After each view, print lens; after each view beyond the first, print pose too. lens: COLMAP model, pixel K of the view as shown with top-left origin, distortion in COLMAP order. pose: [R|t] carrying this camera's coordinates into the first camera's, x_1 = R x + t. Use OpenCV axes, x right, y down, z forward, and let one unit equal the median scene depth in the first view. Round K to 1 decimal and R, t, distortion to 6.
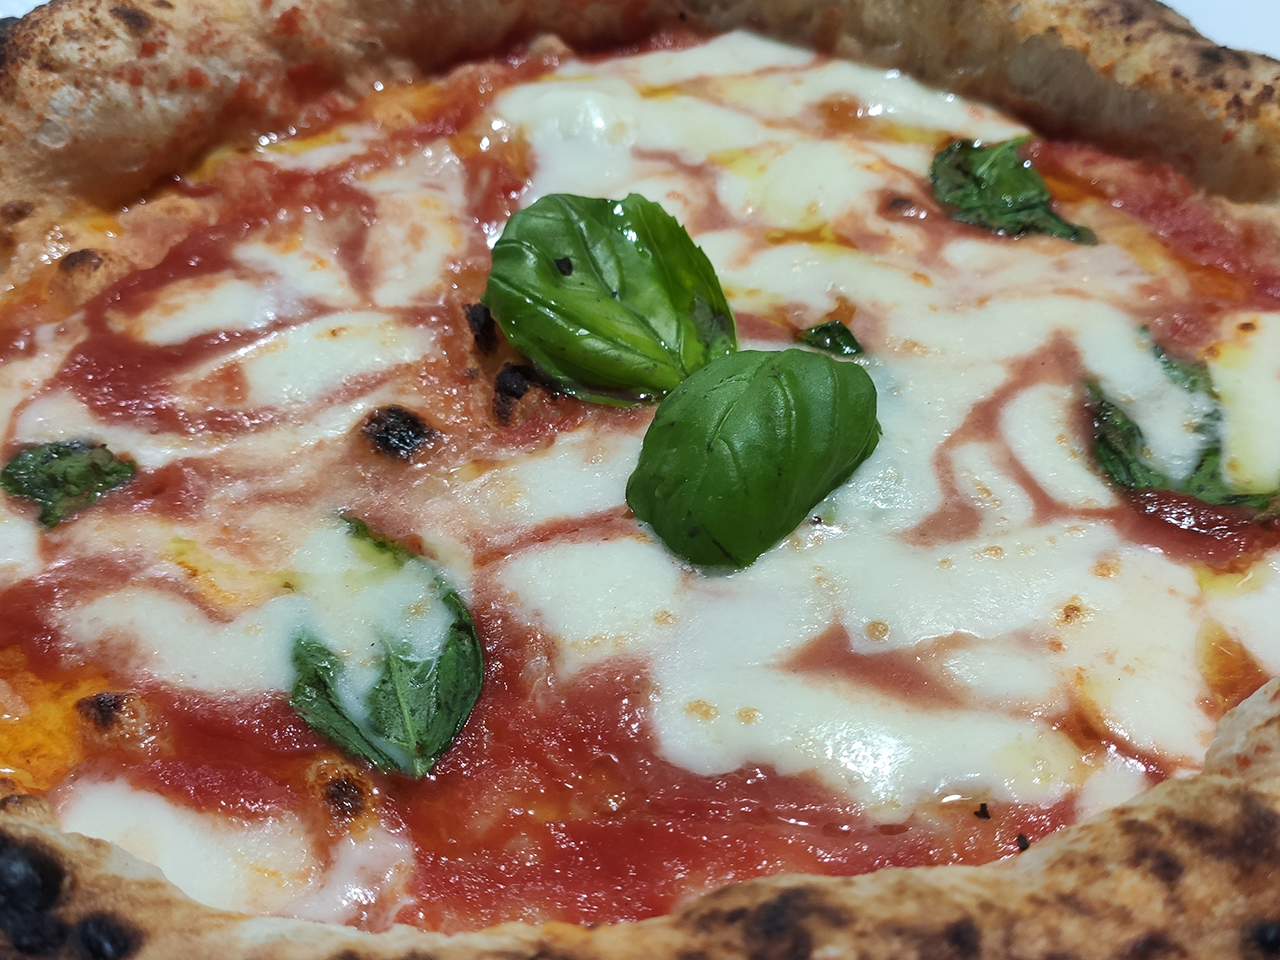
lens RADIAL K [[1371.1, 0, 641.5], [0, 1371.1, 572.4], [0, 0, 1]] dist [0.059943, -0.128344]
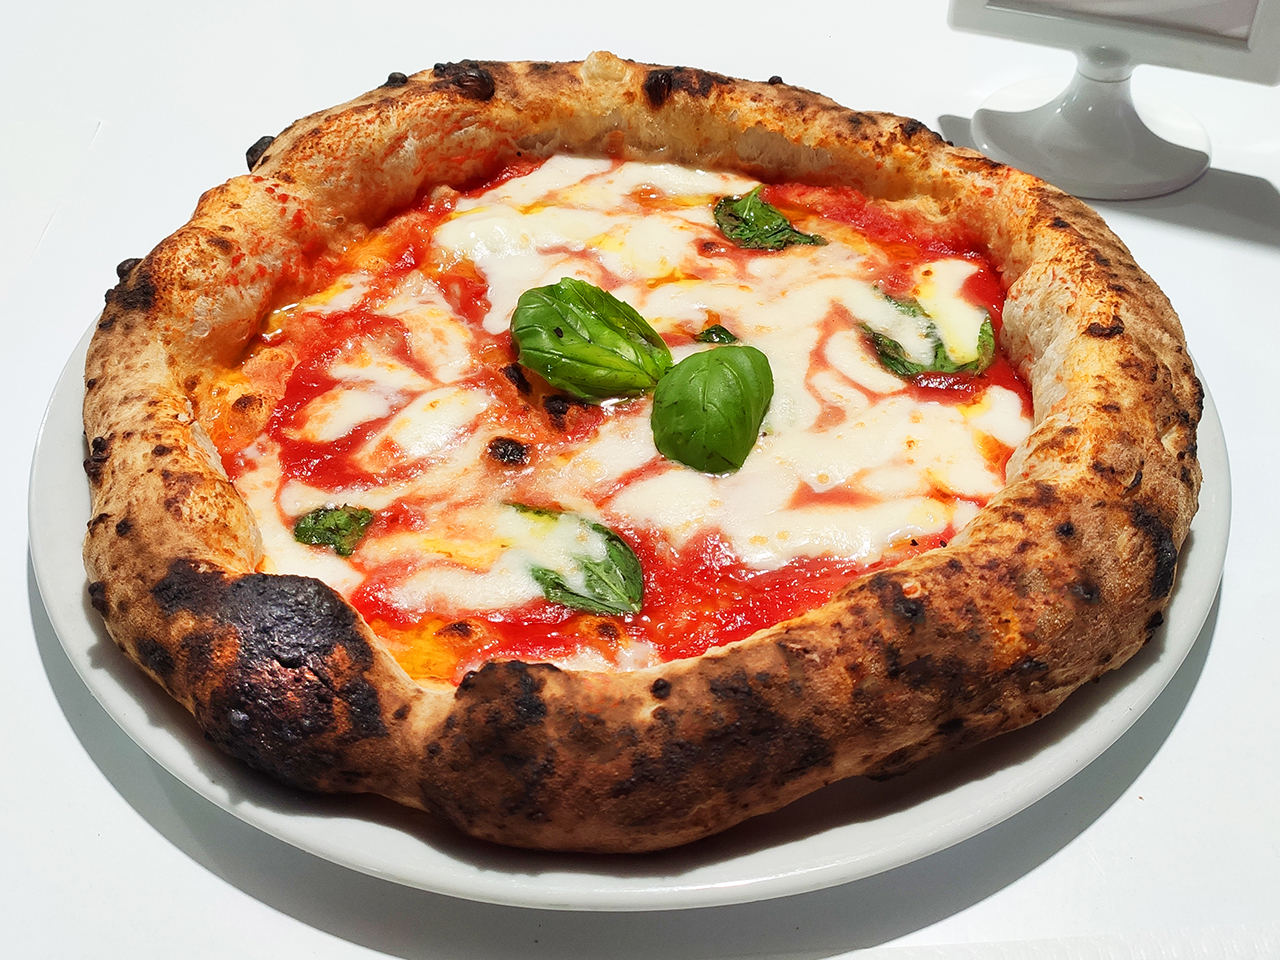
lens RADIAL K [[1287.0, 0, 658.5], [0, 1287.0, 438.9], [0, 0, 1]] dist [0.058486, -0.163480]
pose [[0.935698, -0.257060, 0.241639, -0.330351], [0.276314, 0.959823, -0.048892, 0.009912], [-0.219363, 0.112517, 0.969134, -0.488677]]
